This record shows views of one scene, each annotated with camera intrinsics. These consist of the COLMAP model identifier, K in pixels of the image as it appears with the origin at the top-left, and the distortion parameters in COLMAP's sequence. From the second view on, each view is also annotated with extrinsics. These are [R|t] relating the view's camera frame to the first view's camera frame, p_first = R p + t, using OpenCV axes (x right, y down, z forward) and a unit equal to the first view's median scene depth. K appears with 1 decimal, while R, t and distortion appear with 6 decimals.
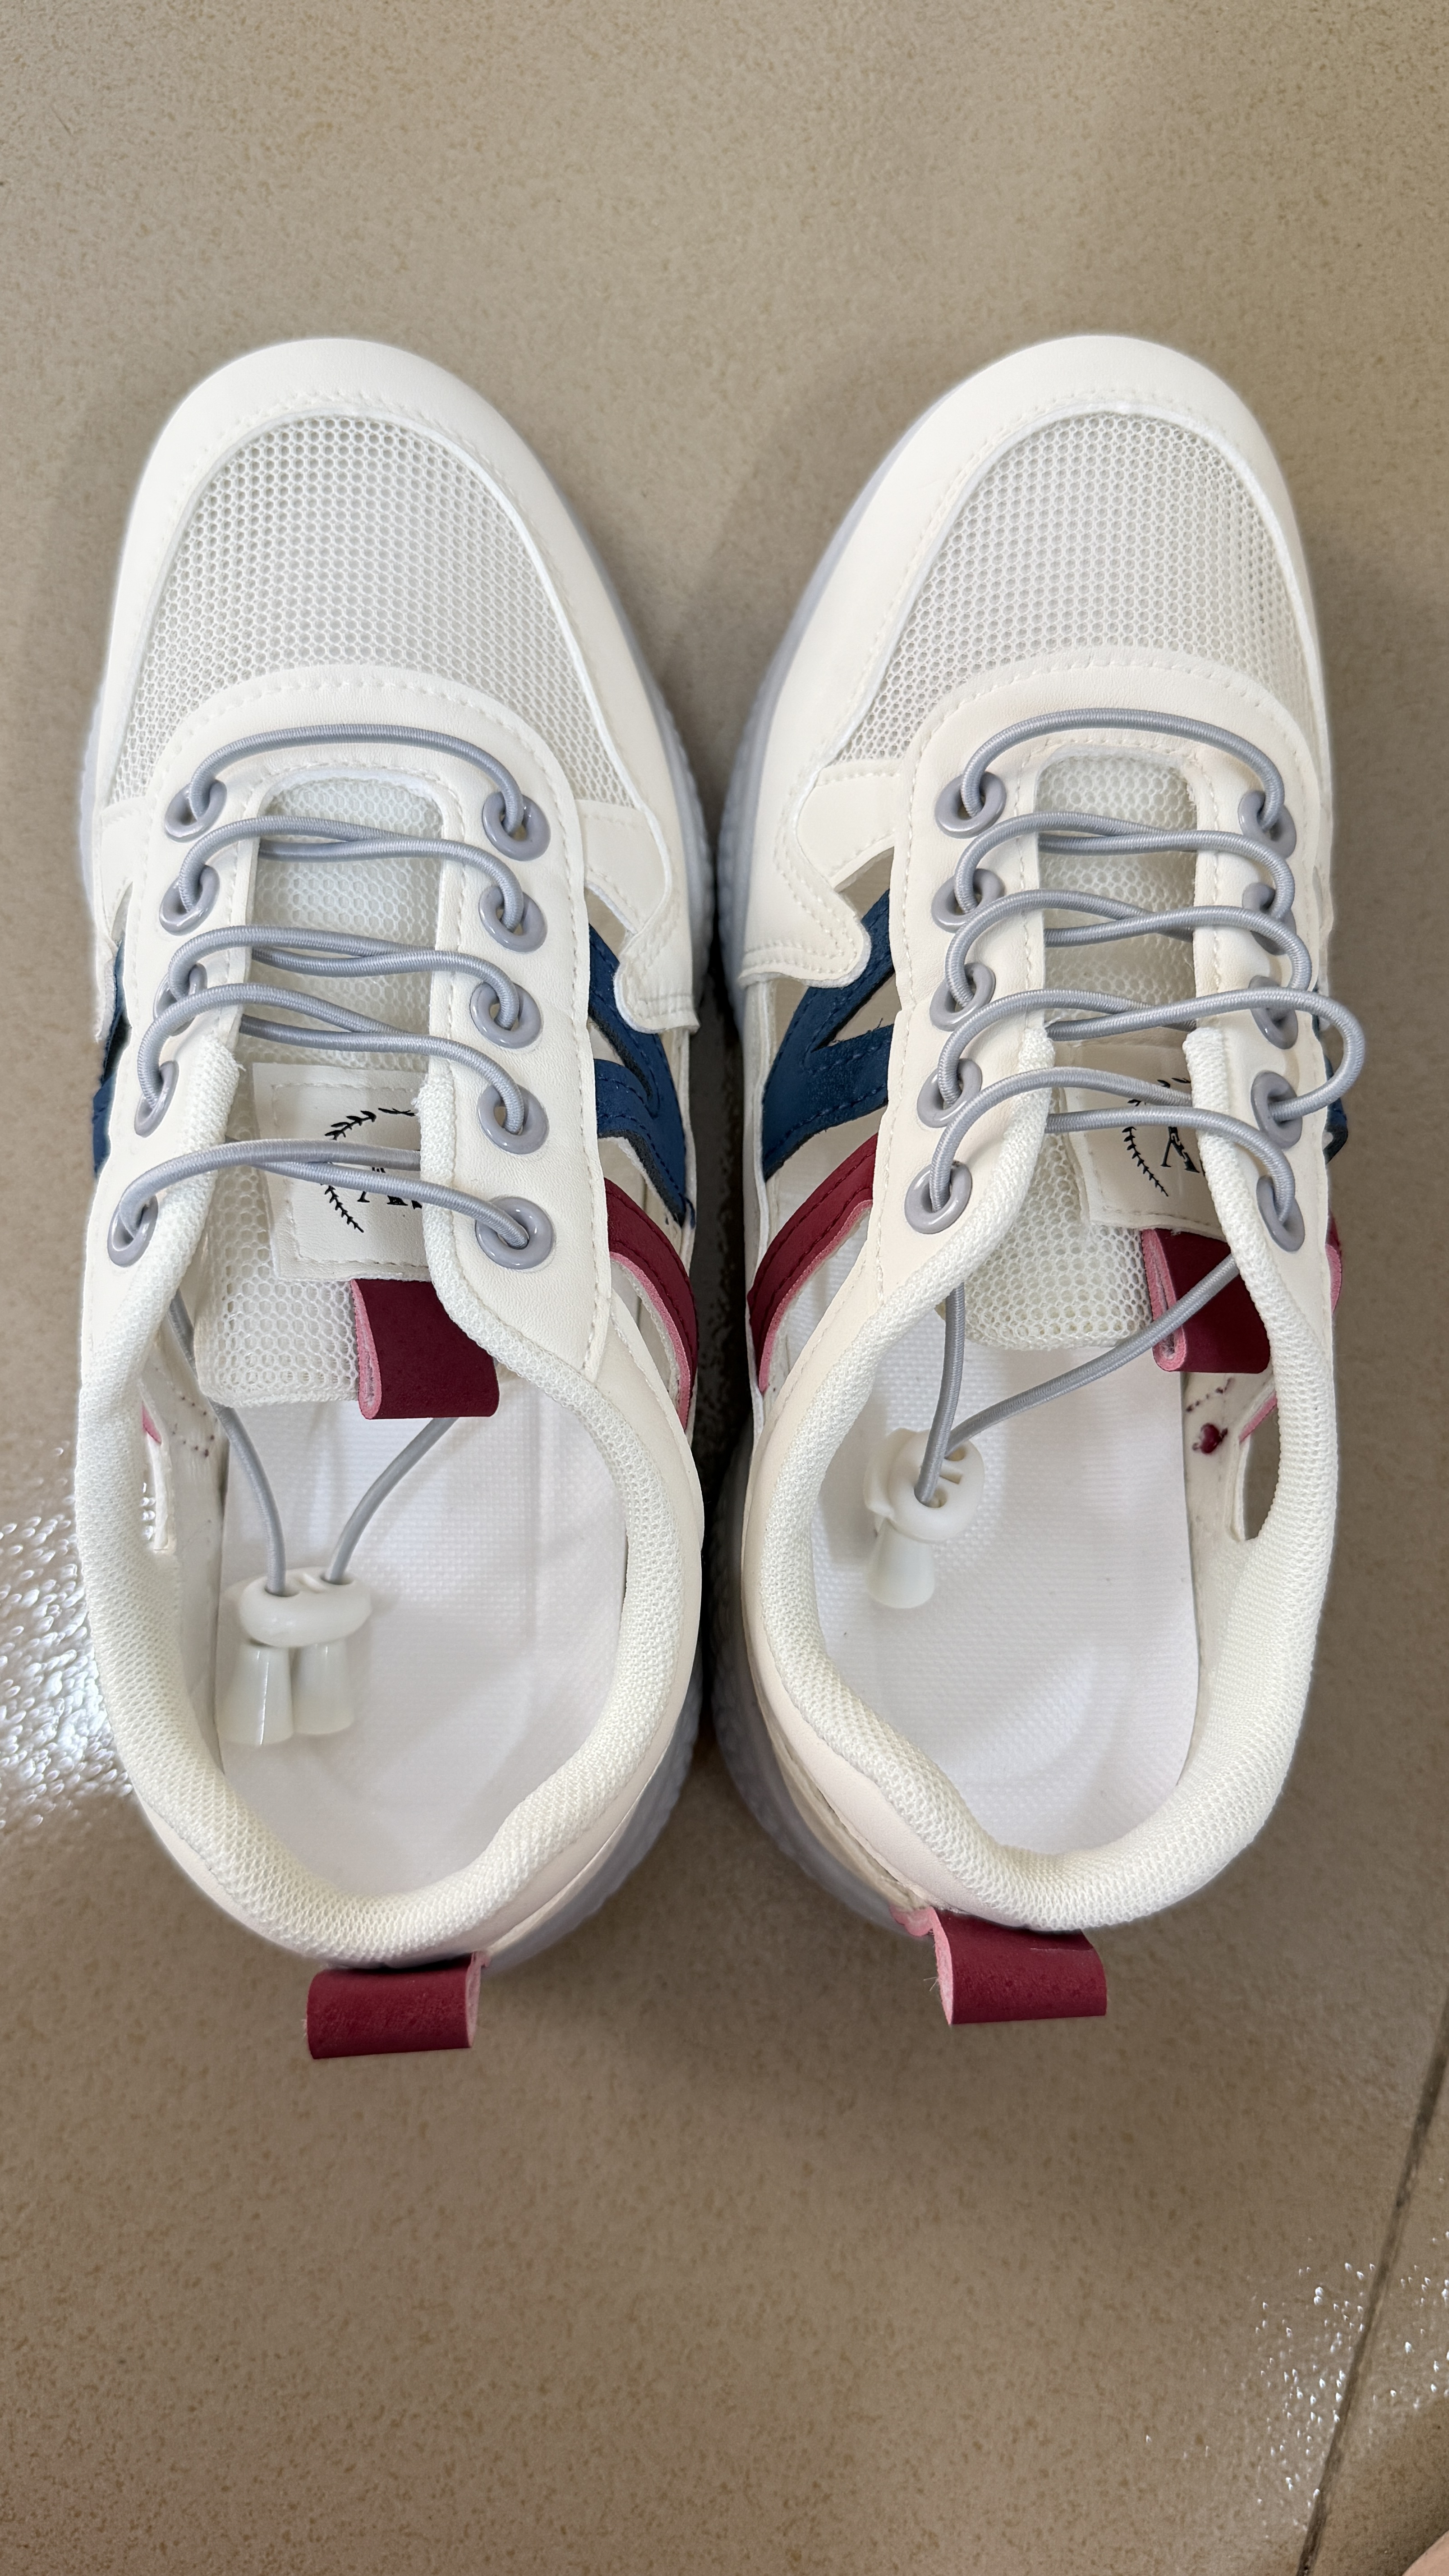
lens RADIAL K [[1712.6, 0, 723.3], [0, 1712.6, 1288.7], [0, 0, 1]] dist [-0.029030, -0.002409]
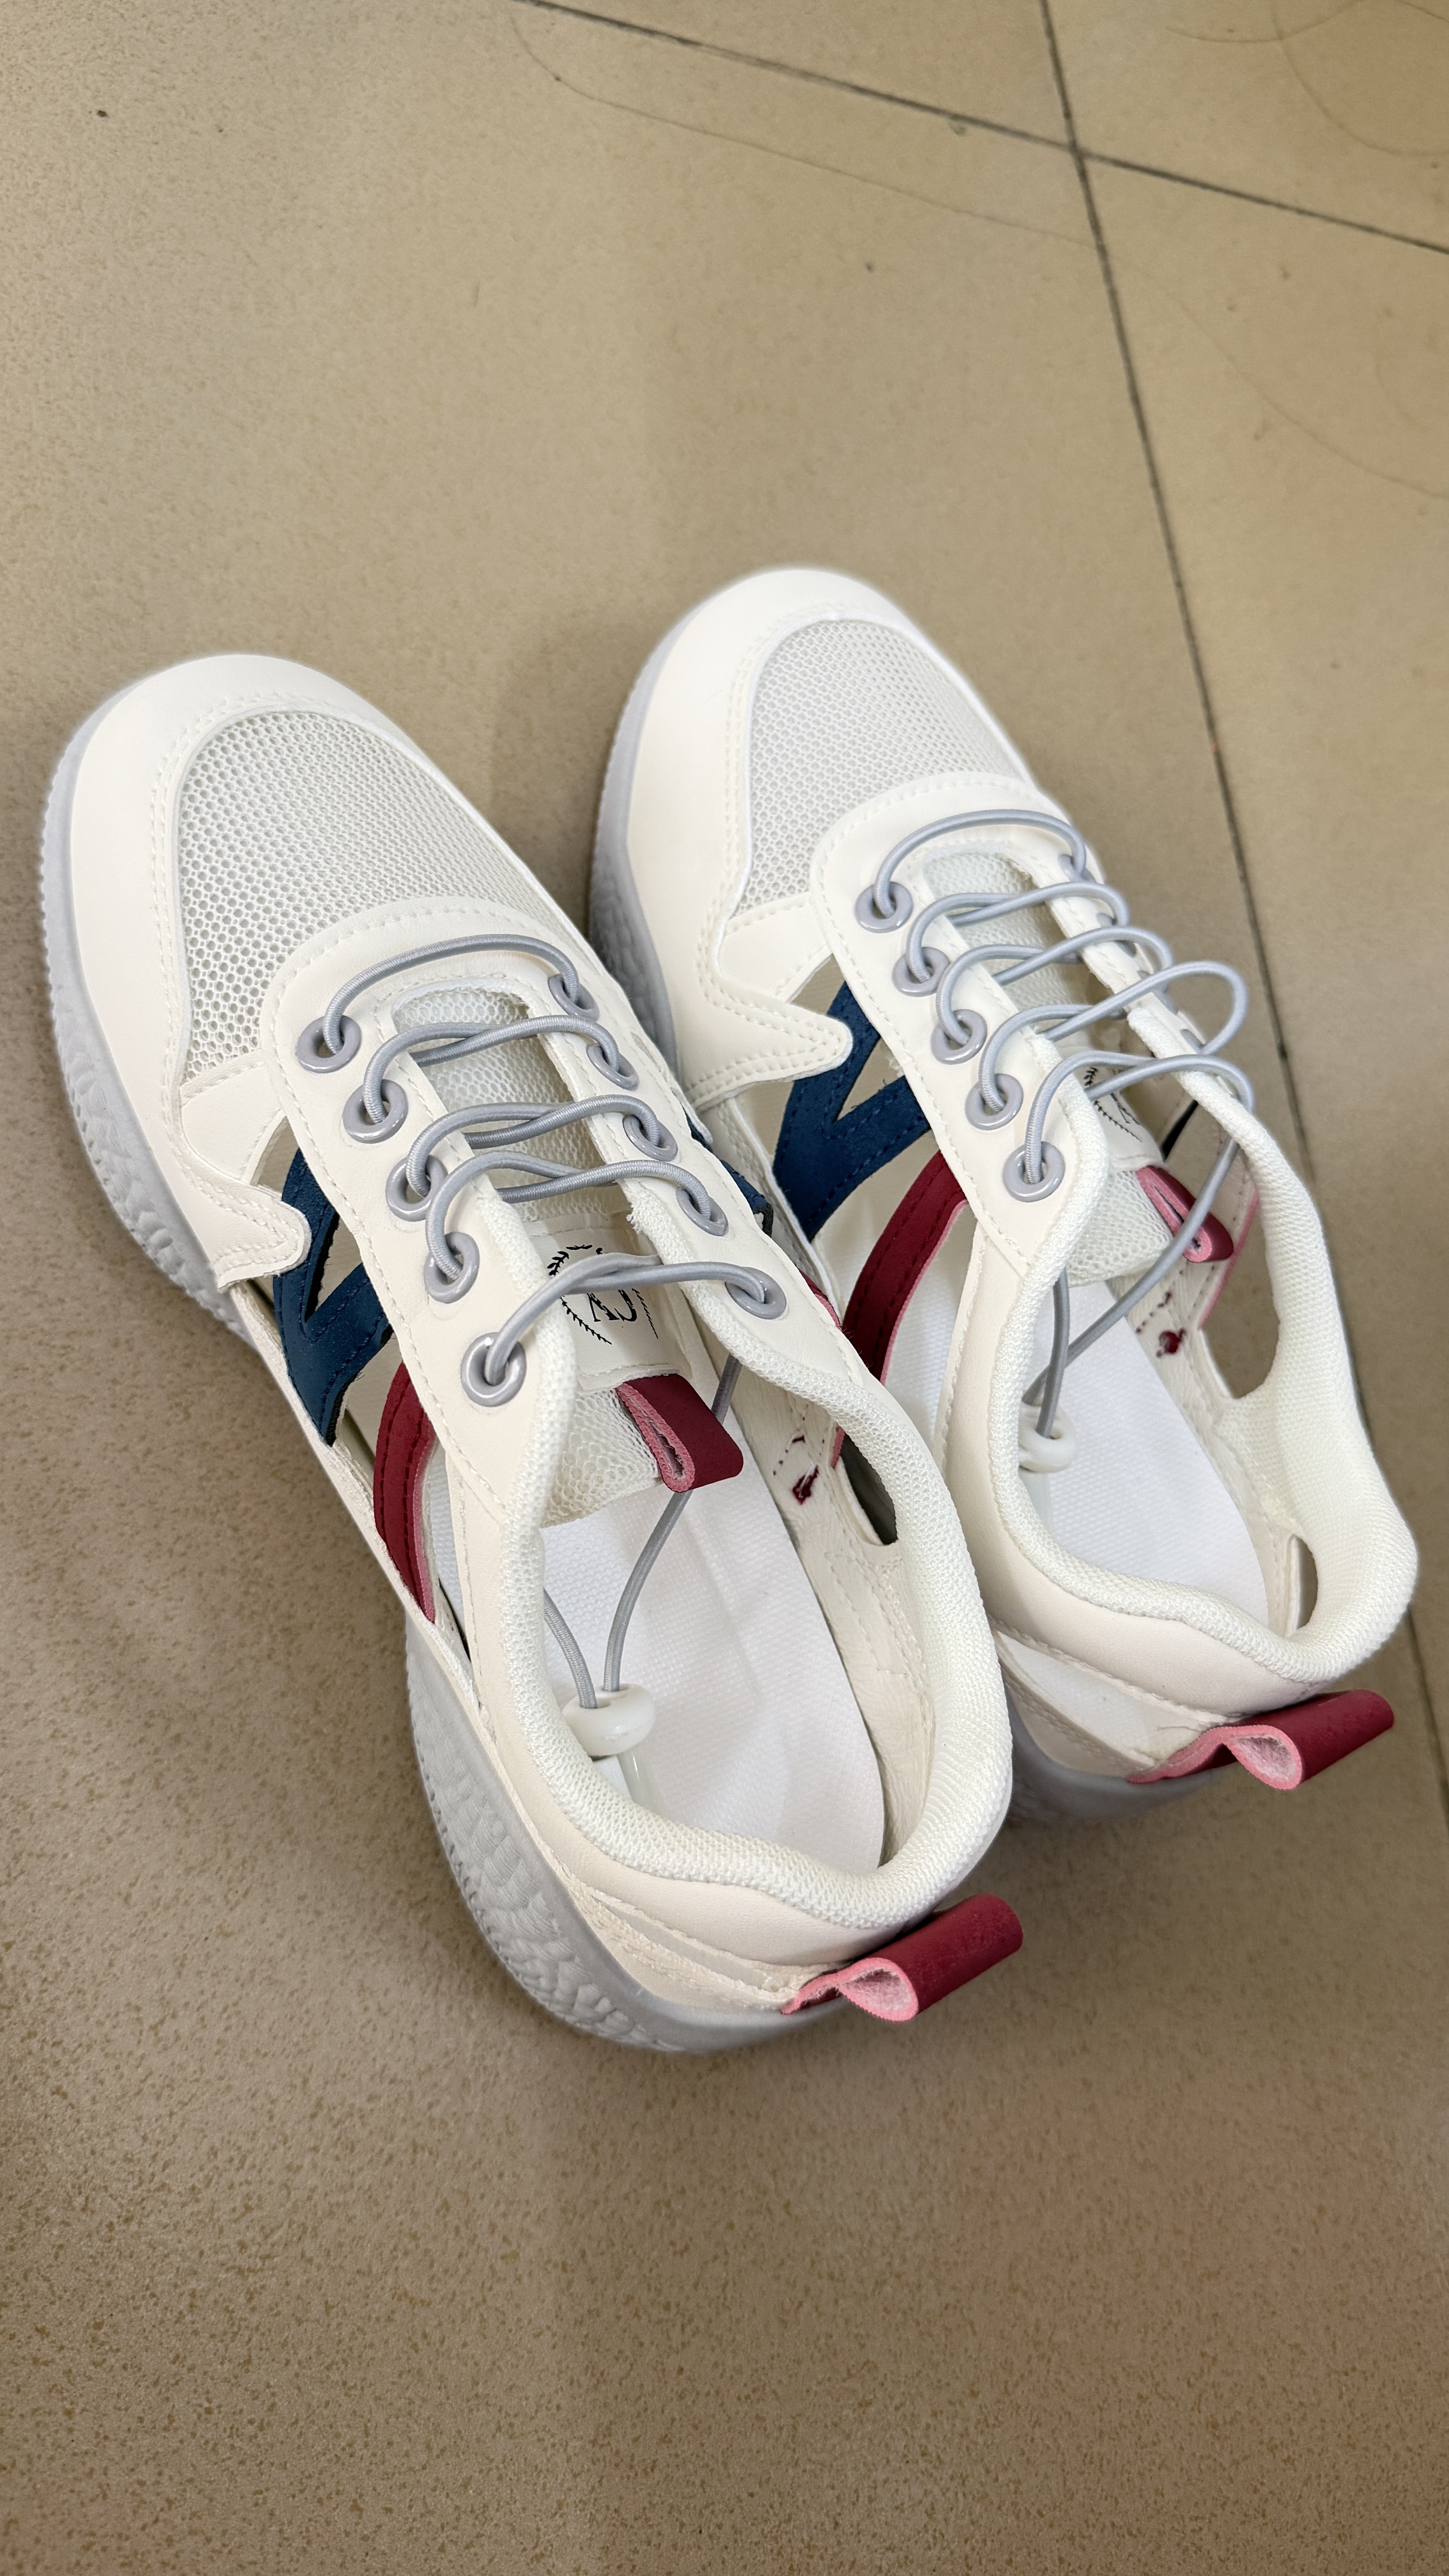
lens RADIAL K [[1712.6, 0, 726.9], [0, 1712.6, 1284.4], [0, 0, 1]] dist [-0.029030, -0.002409]
pose [[0.879392, -0.287735, 0.379313, -0.476815], [0.345119, 0.934083, -0.091550, 0.051253], [-0.327968, 0.211416, 0.920728, -0.072660]]
